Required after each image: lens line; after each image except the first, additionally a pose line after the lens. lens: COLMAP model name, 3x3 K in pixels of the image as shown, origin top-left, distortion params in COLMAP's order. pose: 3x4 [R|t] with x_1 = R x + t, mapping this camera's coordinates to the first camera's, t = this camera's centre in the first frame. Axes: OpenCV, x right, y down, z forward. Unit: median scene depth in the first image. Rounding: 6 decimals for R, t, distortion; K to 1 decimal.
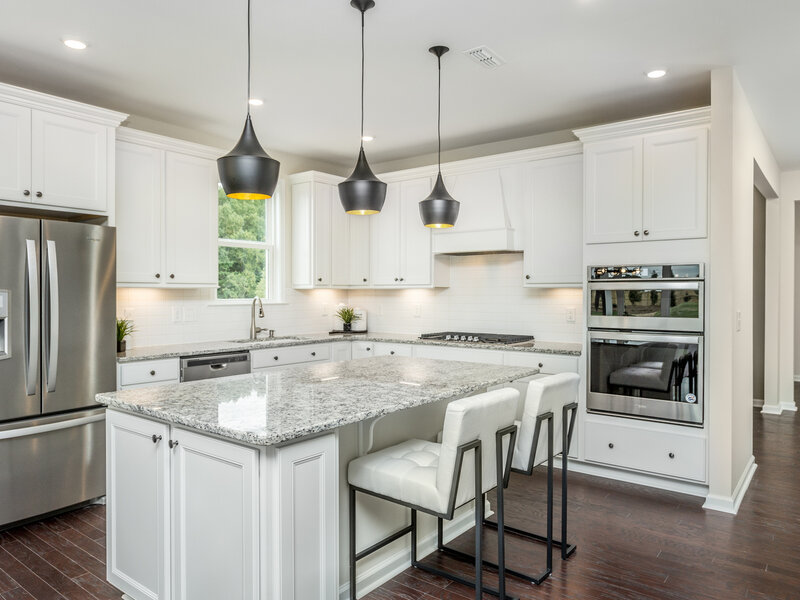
lens RADIAL K [[545.8, 0, 420.2], [0, 545.8, 284.2], [0, 0, 1]] dist [-0.001109, -0.000272]
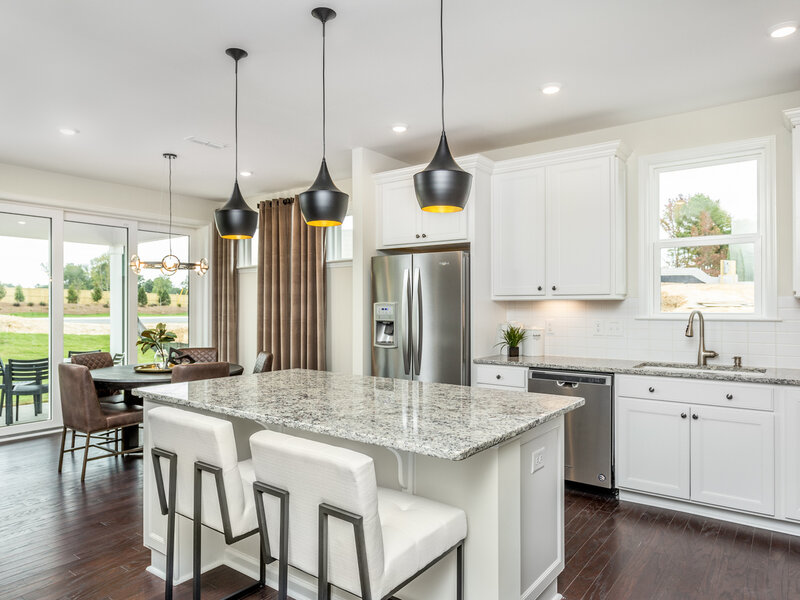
lens RADIAL K [[538.9, 0, 400.0], [0, 538.9, 300.0], [0, 0, 1]] dist [-0.035433, -0.000278]
pose [[0.001487, -0.006386, -0.999979, 0.513889], [0.015917, 0.999853, -0.006361, 0.008363], [0.999872, -0.015907, 0.001588, 0.676463]]
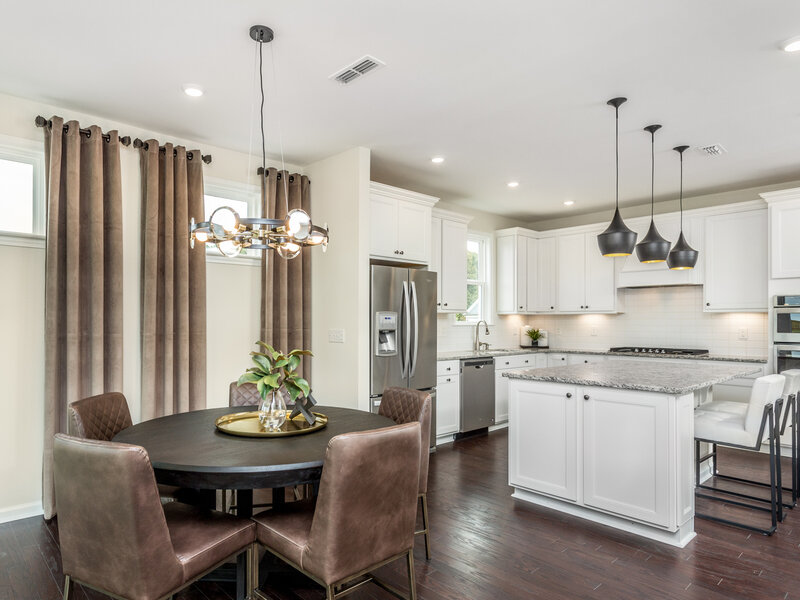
lens RADIAL K [[483.0, 0, 400.0], [0, 483.0, 300.0], [0, 0, 1]] dist [-0.000373, 0.000999]
pose [[0.983885, -0.004054, -0.178757, -0.327168], [-0.001057, 0.999594, -0.028482, 0.009912], [0.178800, 0.028212, 0.983481, -0.280520]]
